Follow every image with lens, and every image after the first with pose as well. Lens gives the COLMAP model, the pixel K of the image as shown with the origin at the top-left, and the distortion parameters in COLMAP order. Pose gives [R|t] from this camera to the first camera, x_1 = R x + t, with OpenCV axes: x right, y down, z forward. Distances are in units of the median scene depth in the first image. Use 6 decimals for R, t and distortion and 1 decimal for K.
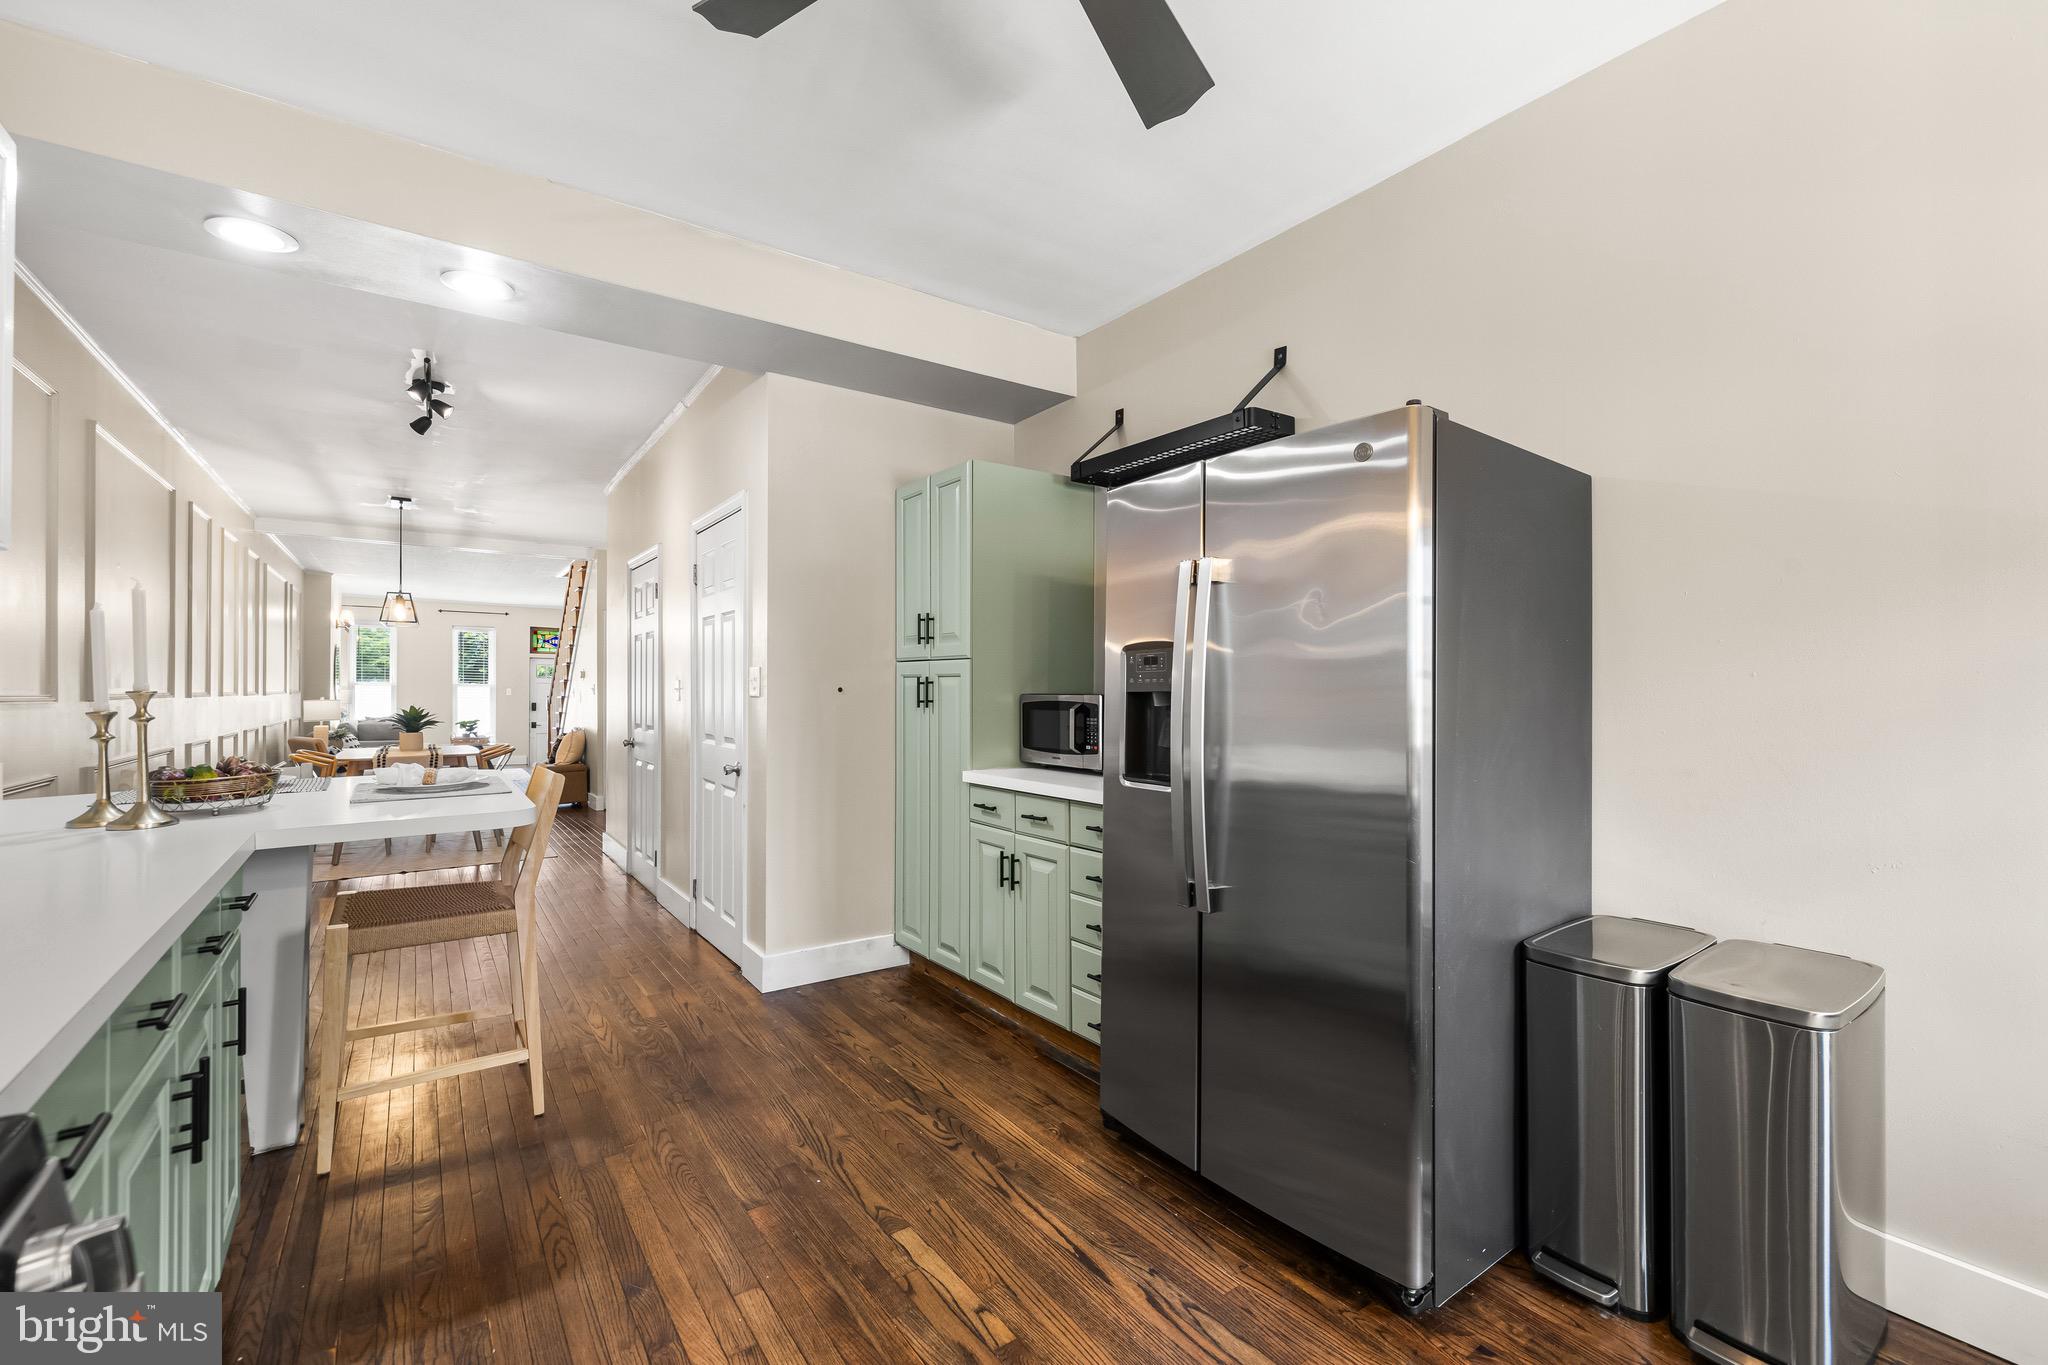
lens RADIAL K [[865.0, 0, 1020.9], [0, 865.0, 690.6], [0, 0, 1]] dist [0.002072, 0.000197]
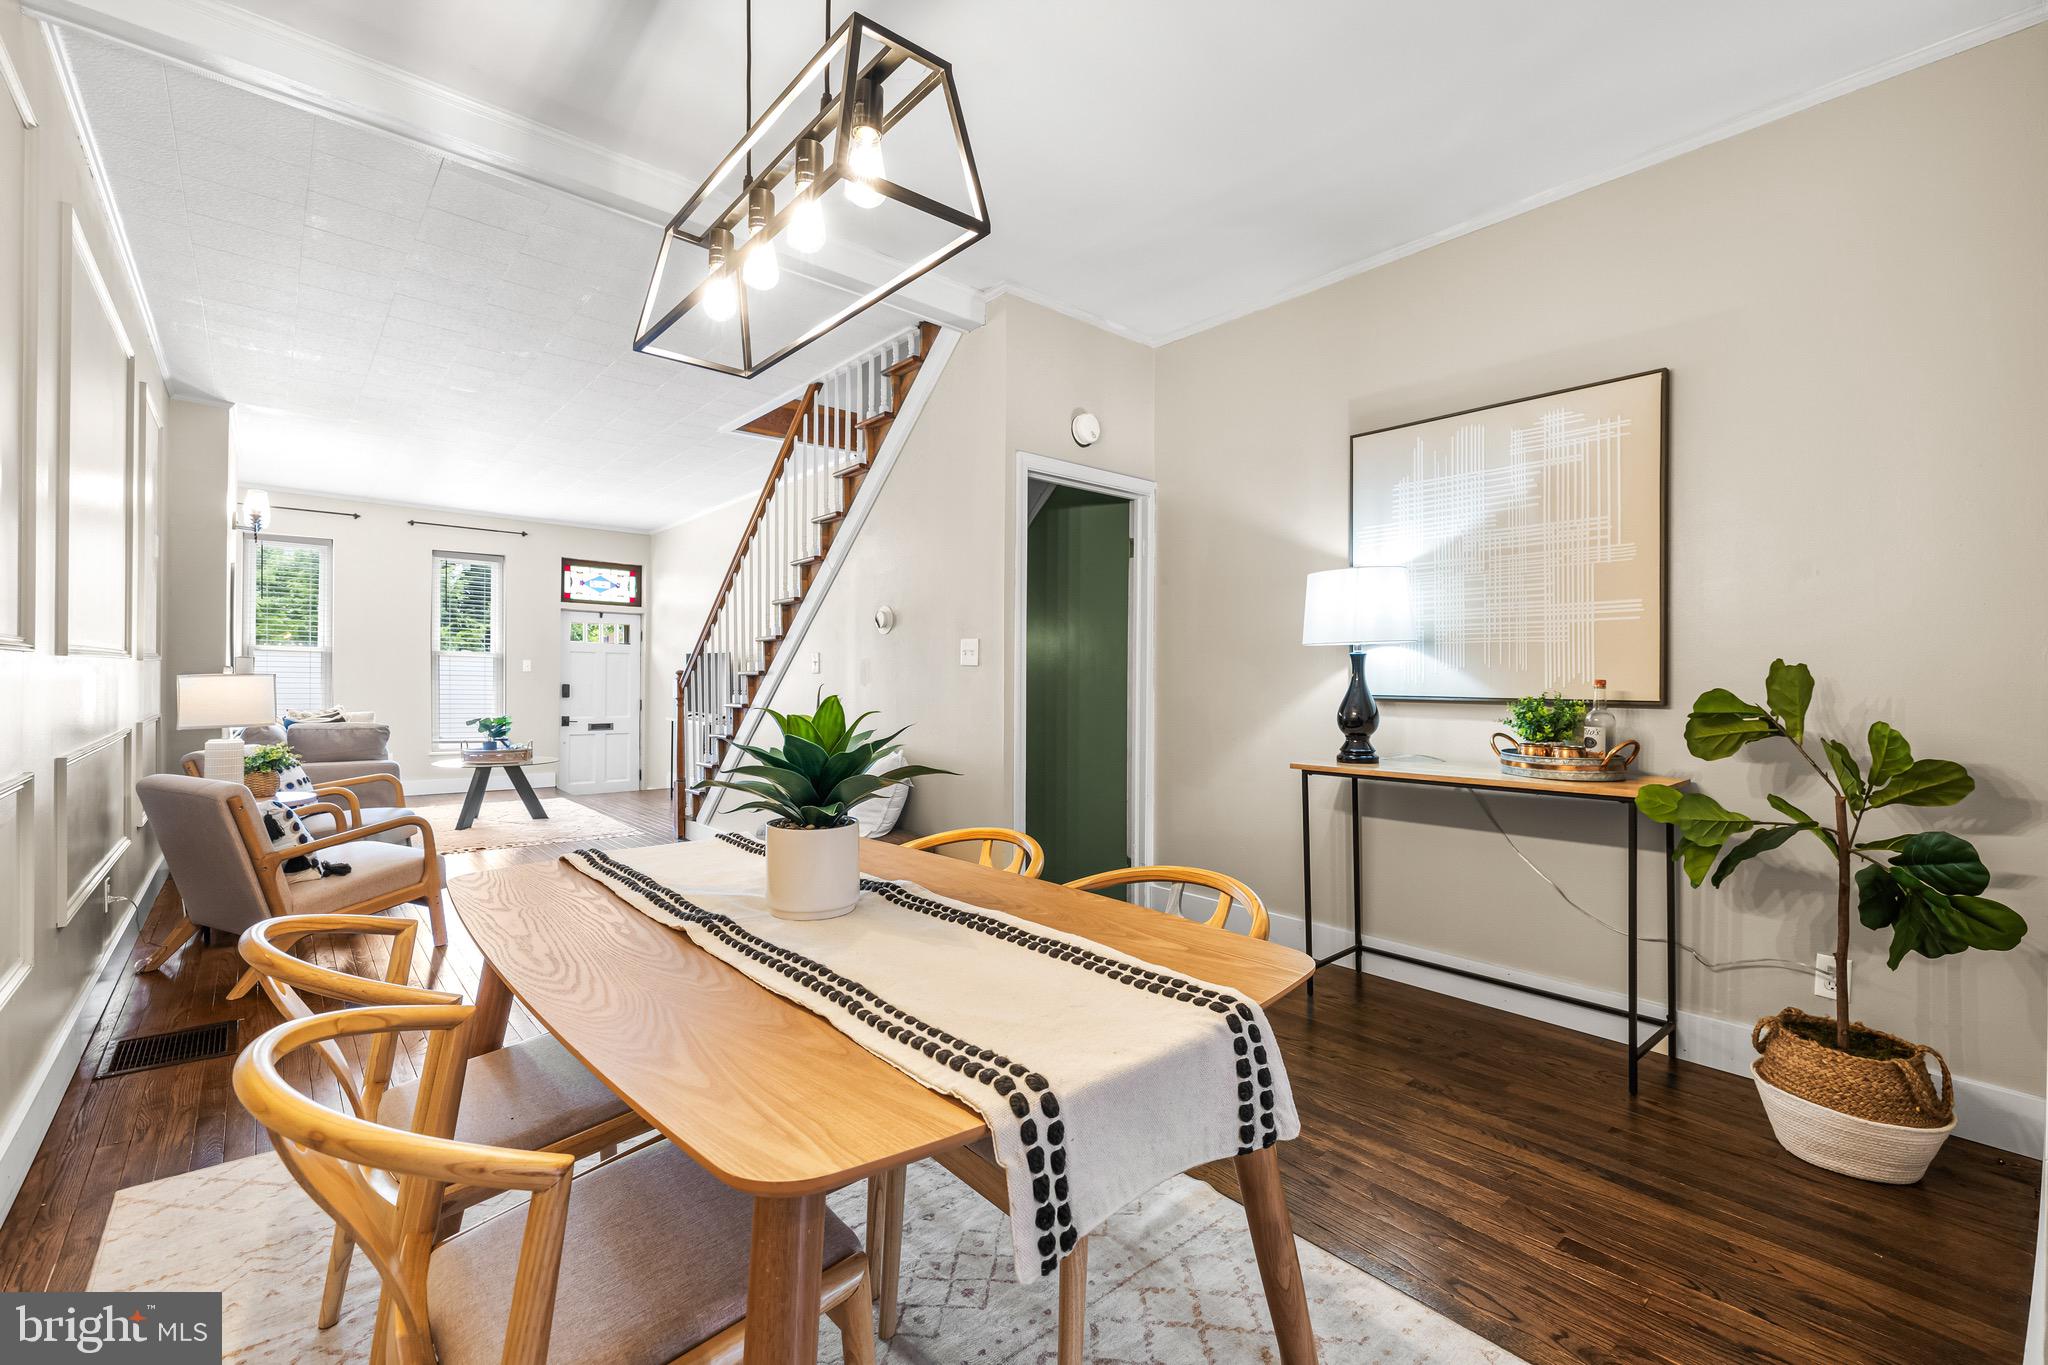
lens RADIAL K [[883.2, 0, 1028.5], [0, 883.2, 681.6], [0, 0, 1]] dist [0.002205, 0.000246]
pose [[0.994881, 0.004787, 0.100941, -0.421251], [-0.005557, 0.999958, 0.007349, 0.007750], [-0.100902, -0.007872, 0.994865, 0.488020]]
